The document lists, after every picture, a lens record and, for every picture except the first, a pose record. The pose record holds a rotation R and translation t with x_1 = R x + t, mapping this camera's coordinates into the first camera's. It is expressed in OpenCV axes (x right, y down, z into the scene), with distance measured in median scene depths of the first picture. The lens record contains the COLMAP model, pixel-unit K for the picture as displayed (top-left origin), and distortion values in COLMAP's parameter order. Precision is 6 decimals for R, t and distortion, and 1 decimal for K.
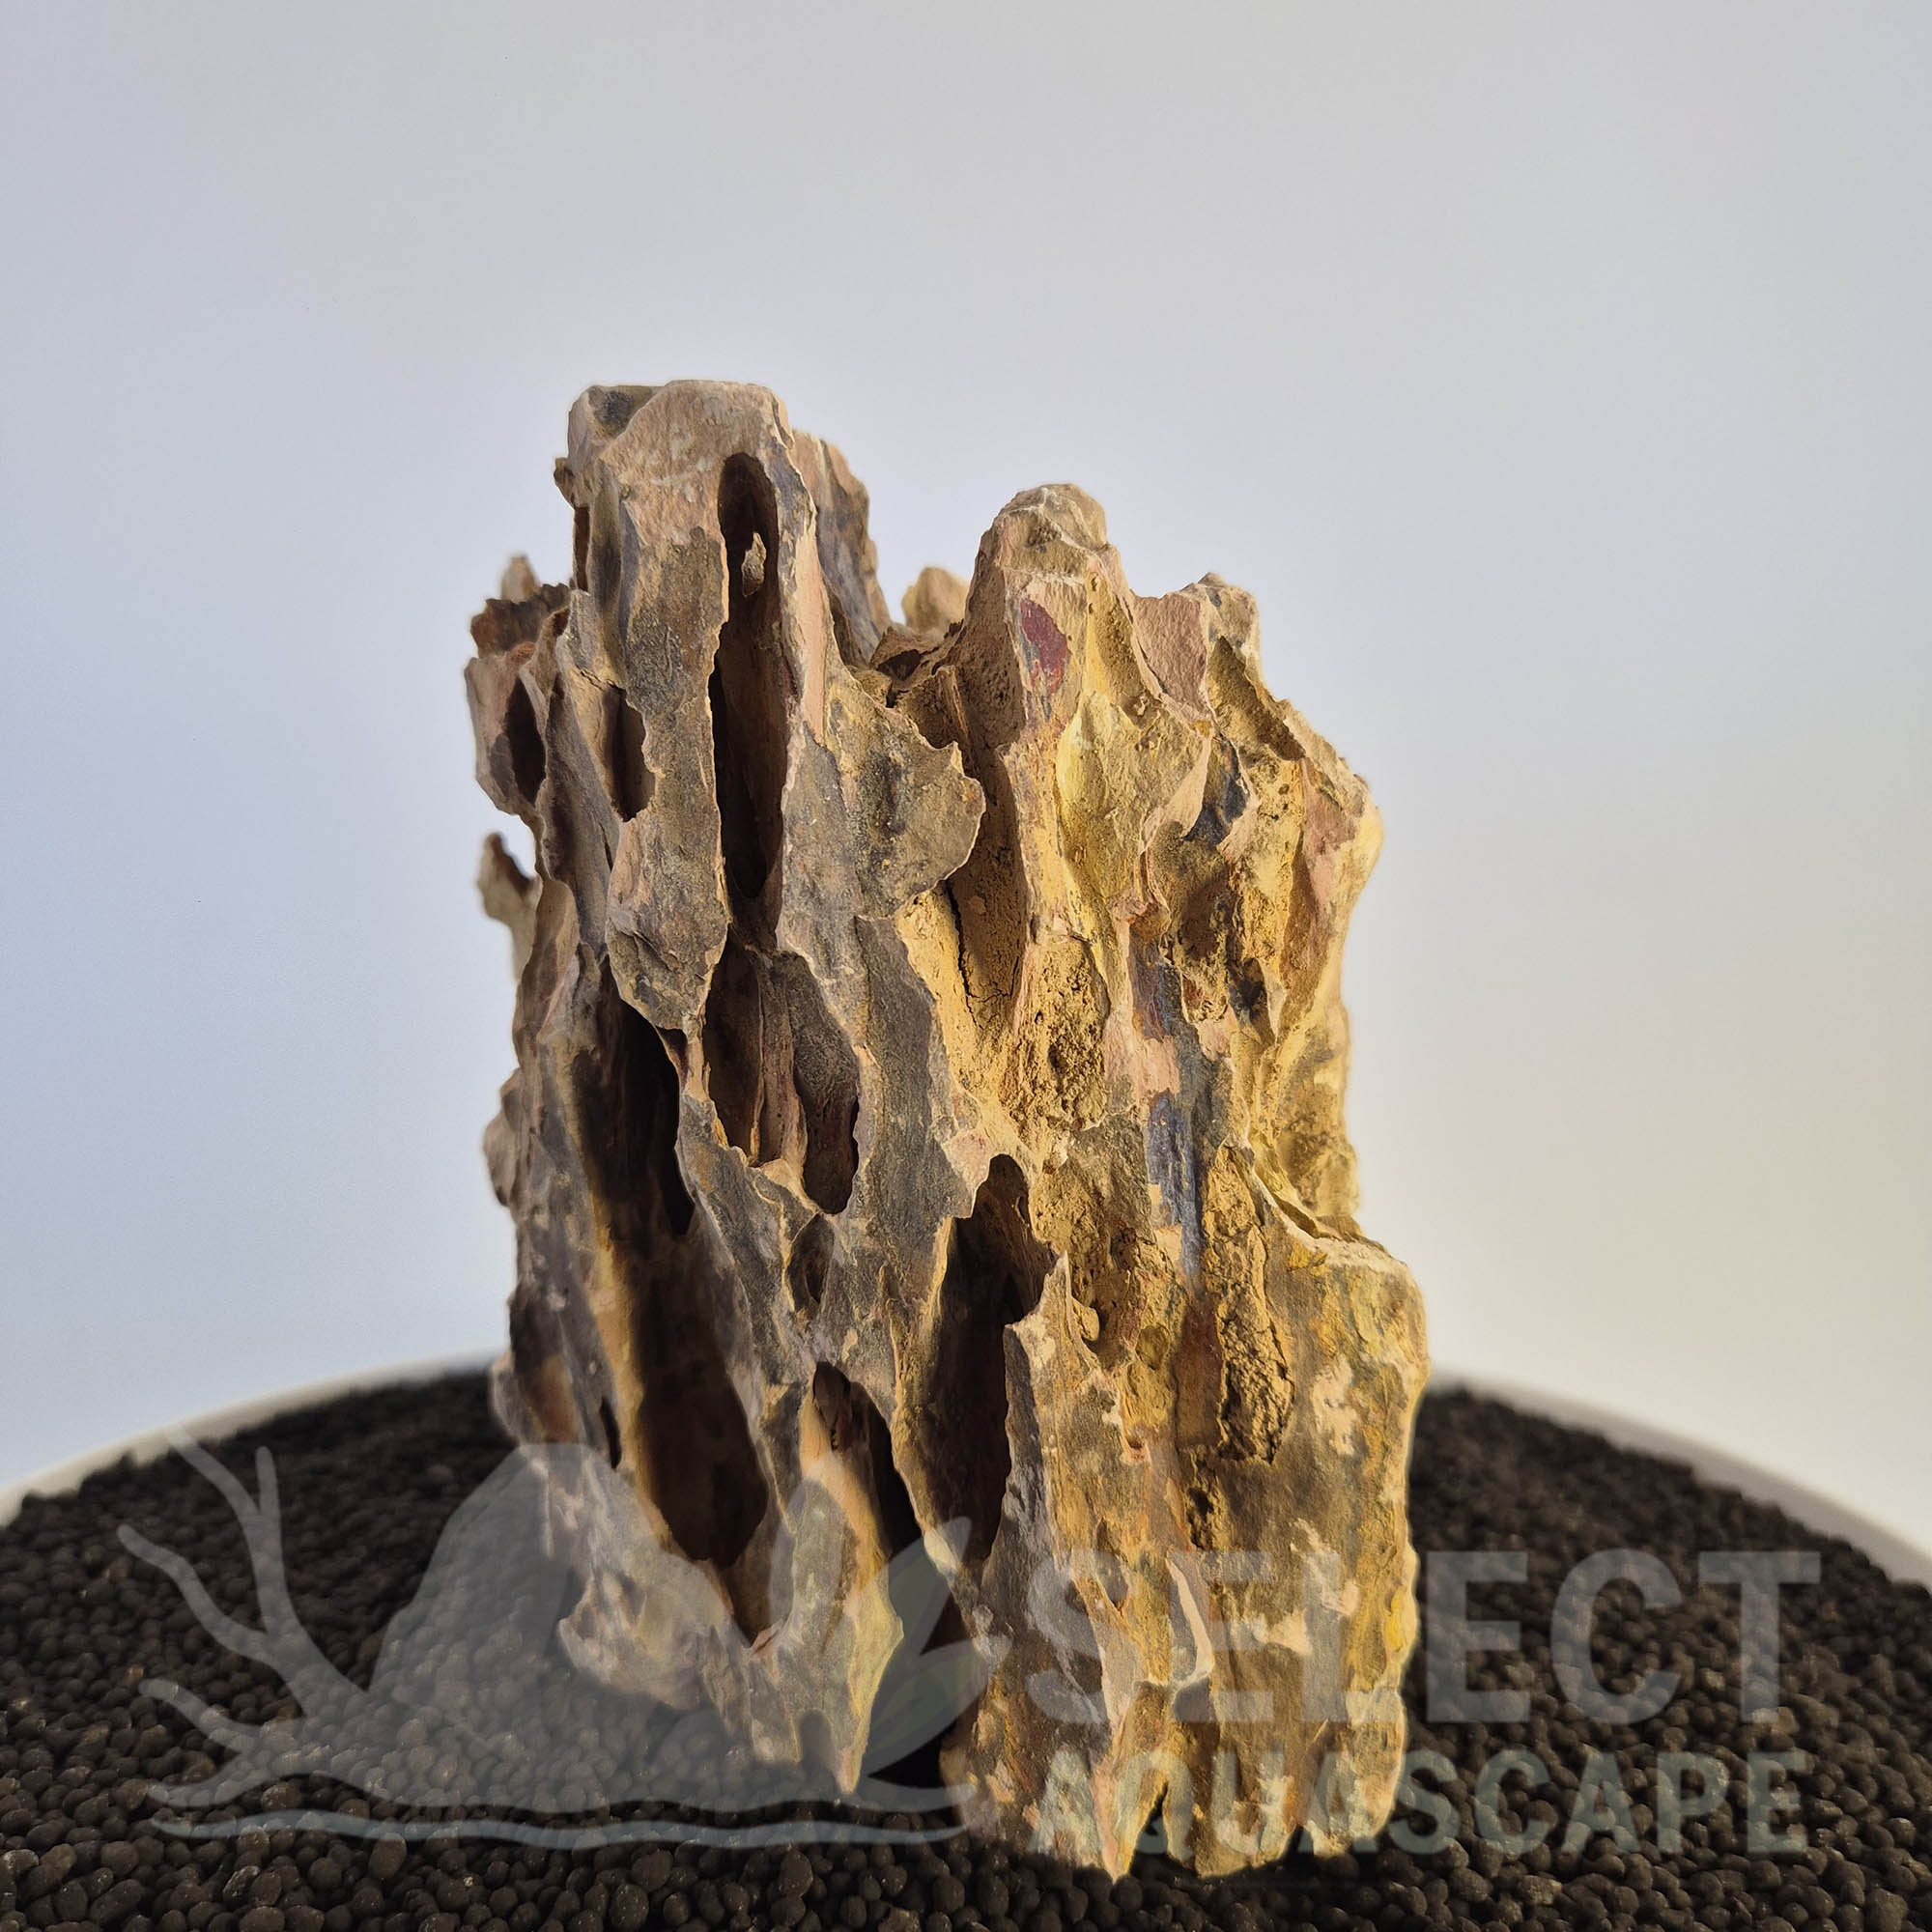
lens RADIAL K [[1791.1, 0, 957.2], [0, 1791.1, 960.2], [0, 0, 1]] dist [0.020500, 0.000000]
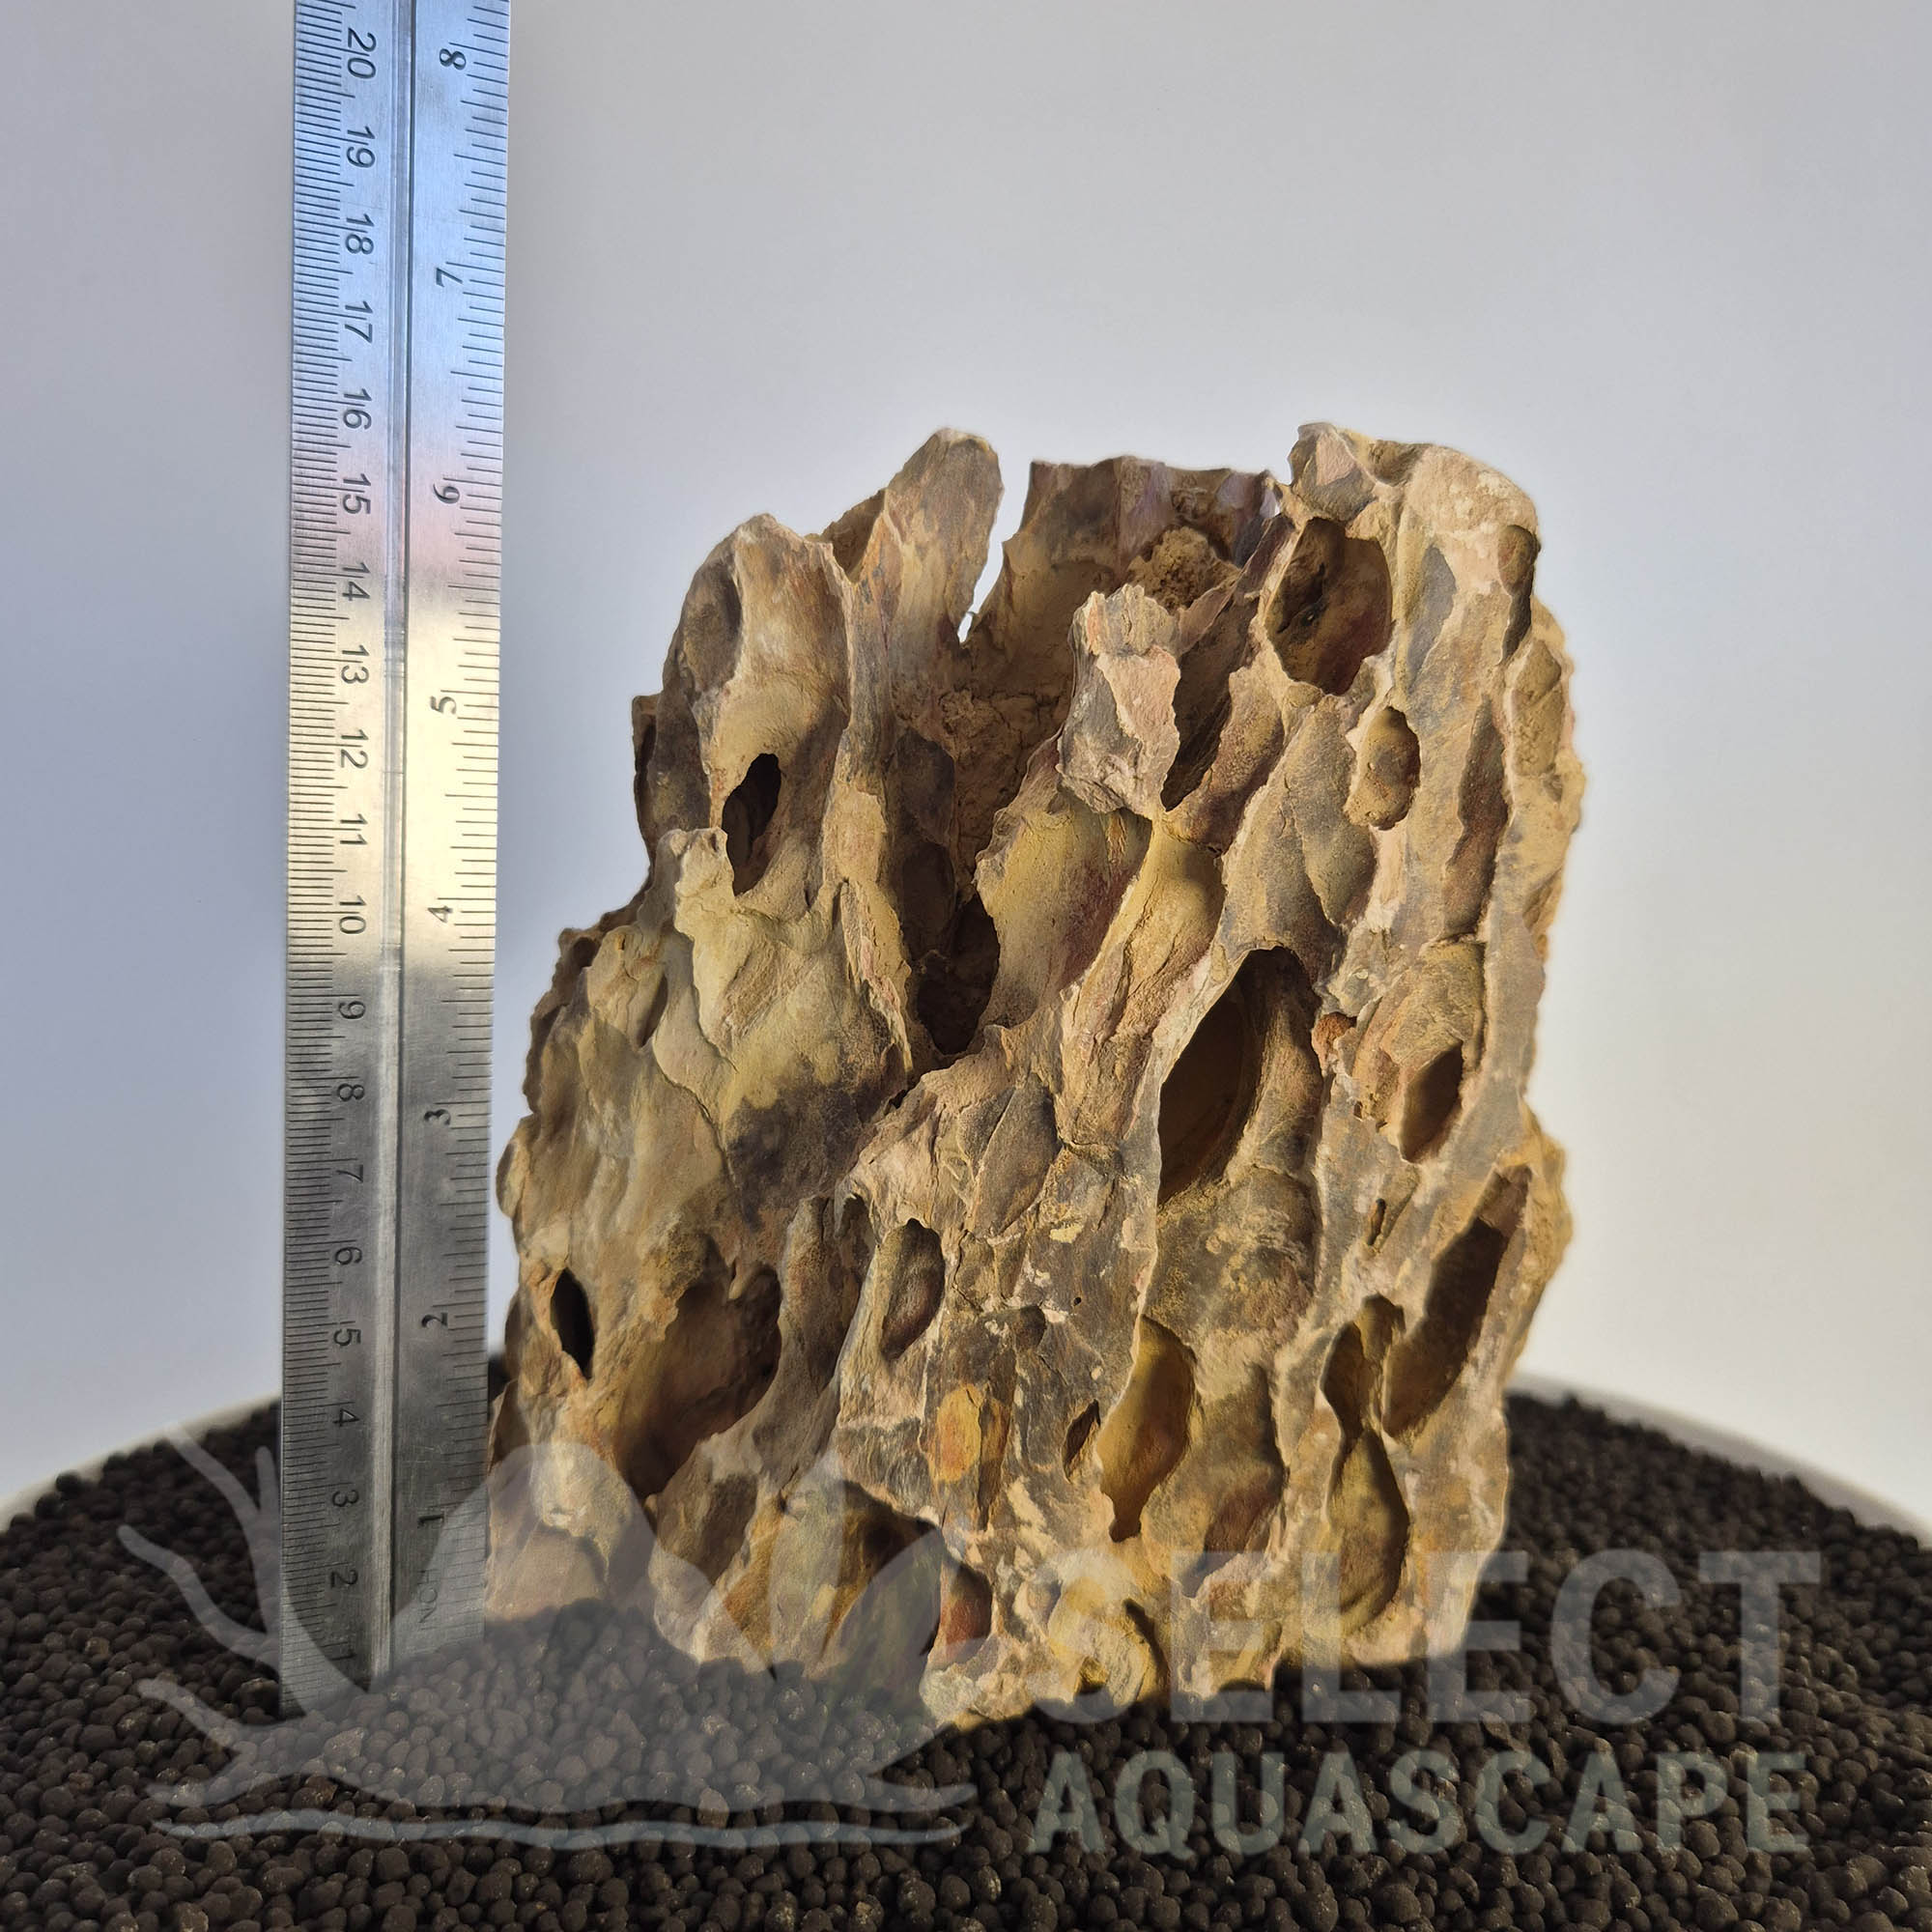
lens RADIAL K [[1791.1, 0, 959.1], [0, 1791.1, 959.7], [0, 0, 1]] dist [0.020500, 0.000000]
pose [[0.591895, -0.043340, 0.804849, -1.207163], [0.040854, 0.998883, 0.023744, -0.033138], [-0.804979, 0.018827, 0.593004, 0.542892]]
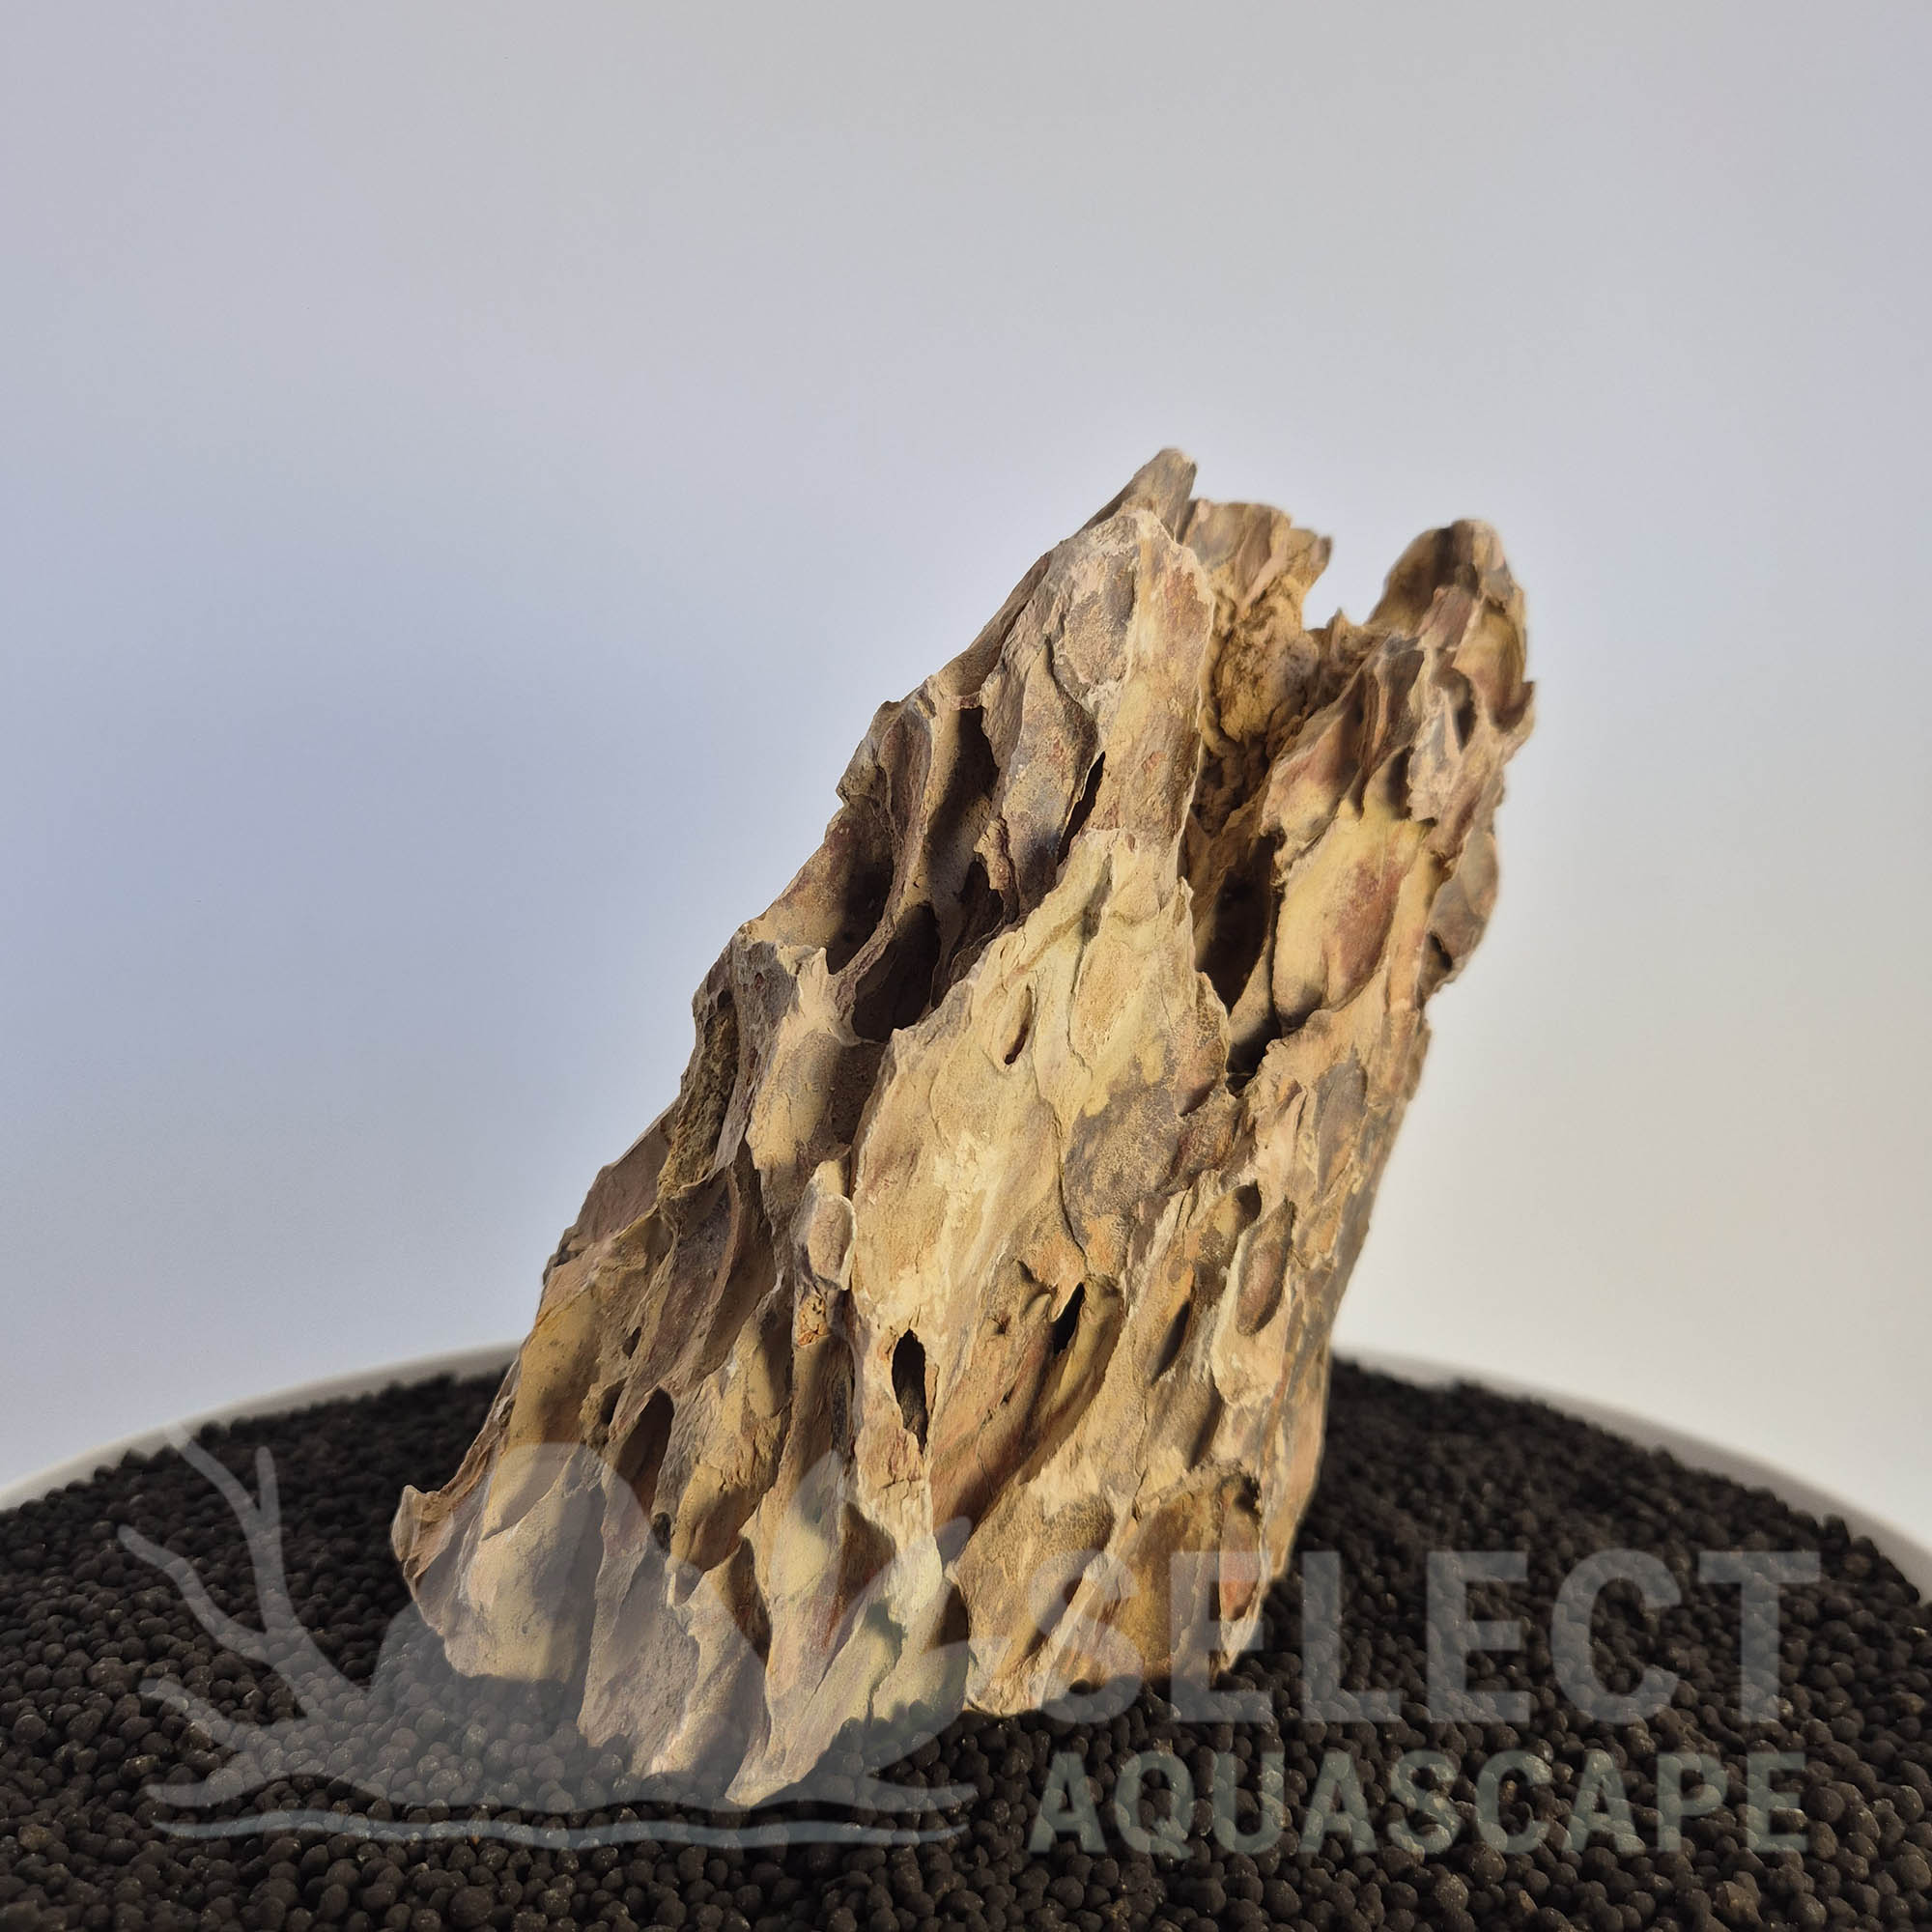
lens RADIAL K [[1791.1, 0, 951.4], [0, 1791.1, 956.2], [0, 0, 1]] dist [0.020500, 0.000000]
pose [[-0.308233, -0.051640, 0.949908, -1.399054], [0.043799, 0.996696, 0.068396, -0.098886], [-0.950302, 0.062687, -0.304953, 1.821783]]
